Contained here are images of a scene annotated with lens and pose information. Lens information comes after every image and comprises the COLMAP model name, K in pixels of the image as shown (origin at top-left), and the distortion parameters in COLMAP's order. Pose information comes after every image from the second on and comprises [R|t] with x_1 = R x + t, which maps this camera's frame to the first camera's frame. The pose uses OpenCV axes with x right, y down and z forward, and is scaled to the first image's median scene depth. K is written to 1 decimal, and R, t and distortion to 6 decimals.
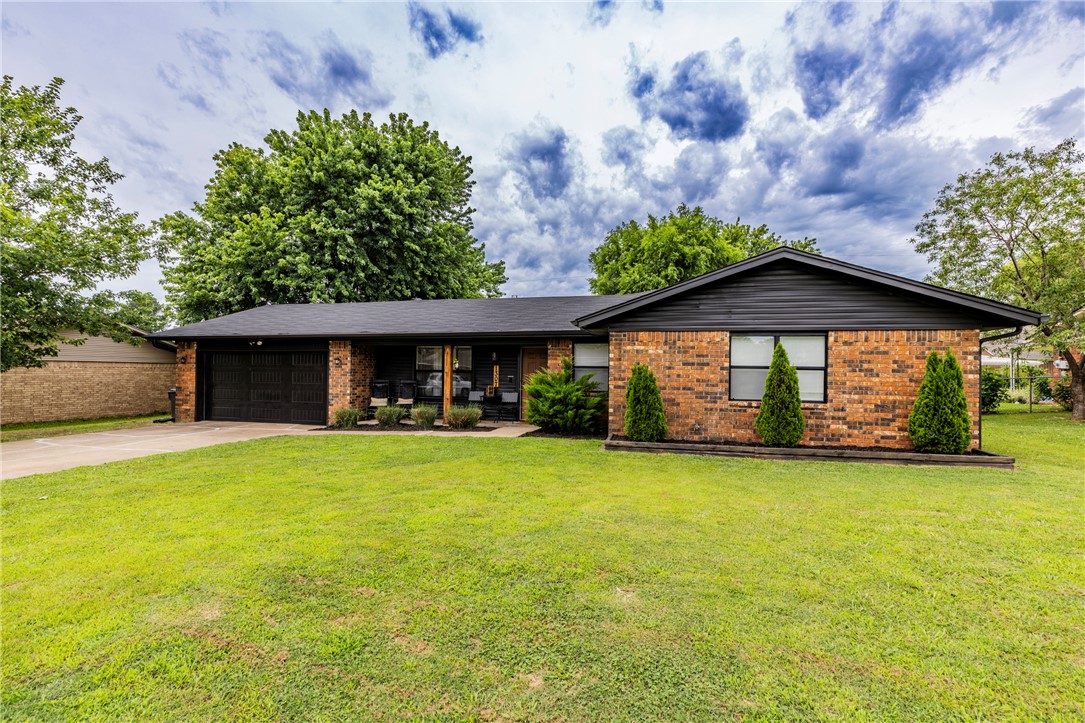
lens RADIAL K [[499.4, 0, 552.7], [0, 499.4, 363.1], [0, 0, 1]] dist [0.004975, -0.000222]
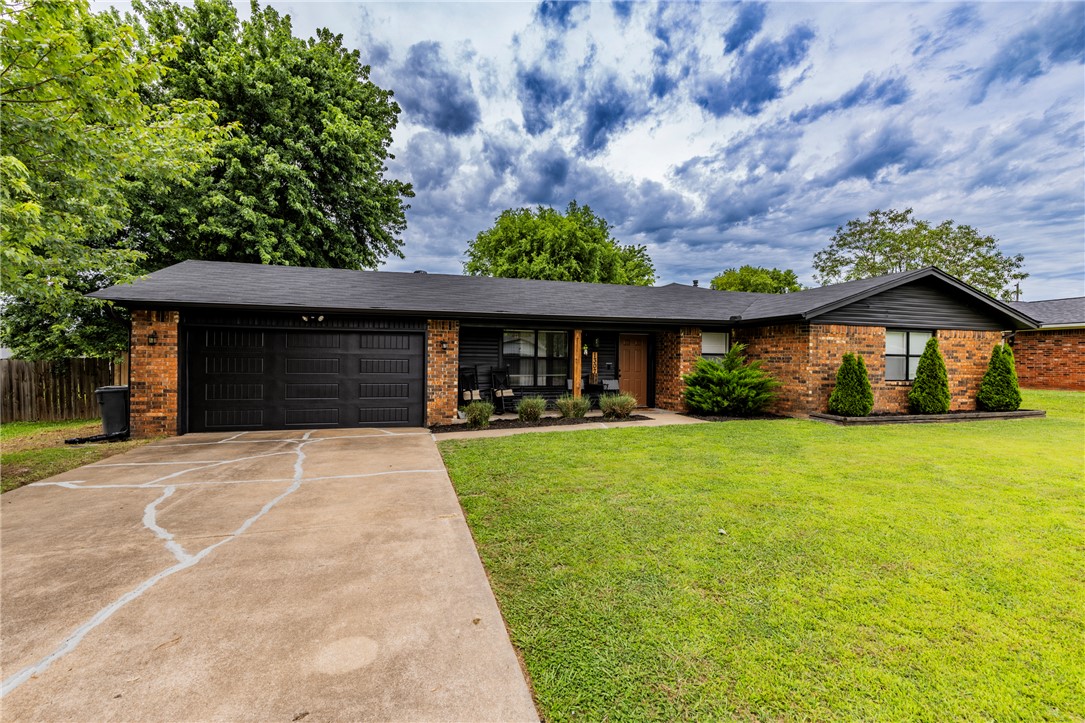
lens RADIAL K [[496.7, 0, 542.5], [0, 496.7, 361.5], [0, 0, 1]] dist [0.003588, 0.000228]
pose [[0.859052, -0.003320, 0.511878, -0.466392], [-0.009311, 0.999712, 0.022111, 0.002042], [-0.511804, -0.023761, 0.858773, 0.155346]]
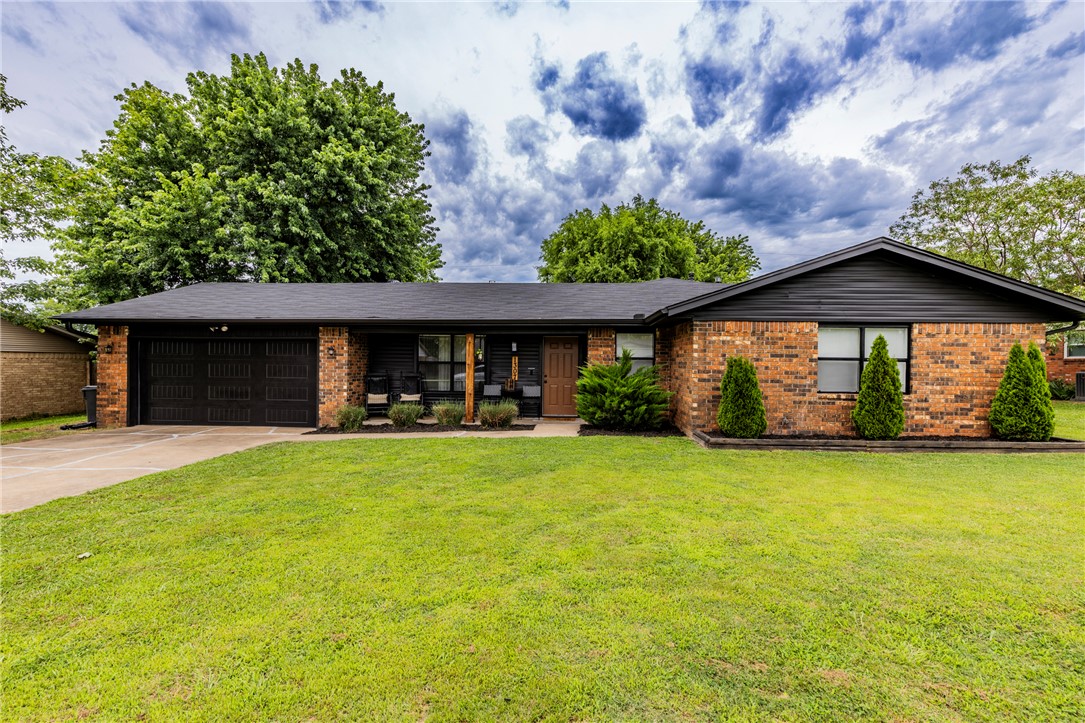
lens RADIAL K [[494.3, 0, 552.7], [0, 494.3, 362.9], [0, 0, 1]] dist [0.003270, 0.000737]
pose [[0.979522, -0.002881, 0.201316, -0.154060], [-0.001440, 0.999772, 0.021314, -0.001698], [-0.201331, -0.021168, 0.979294, 0.068944]]
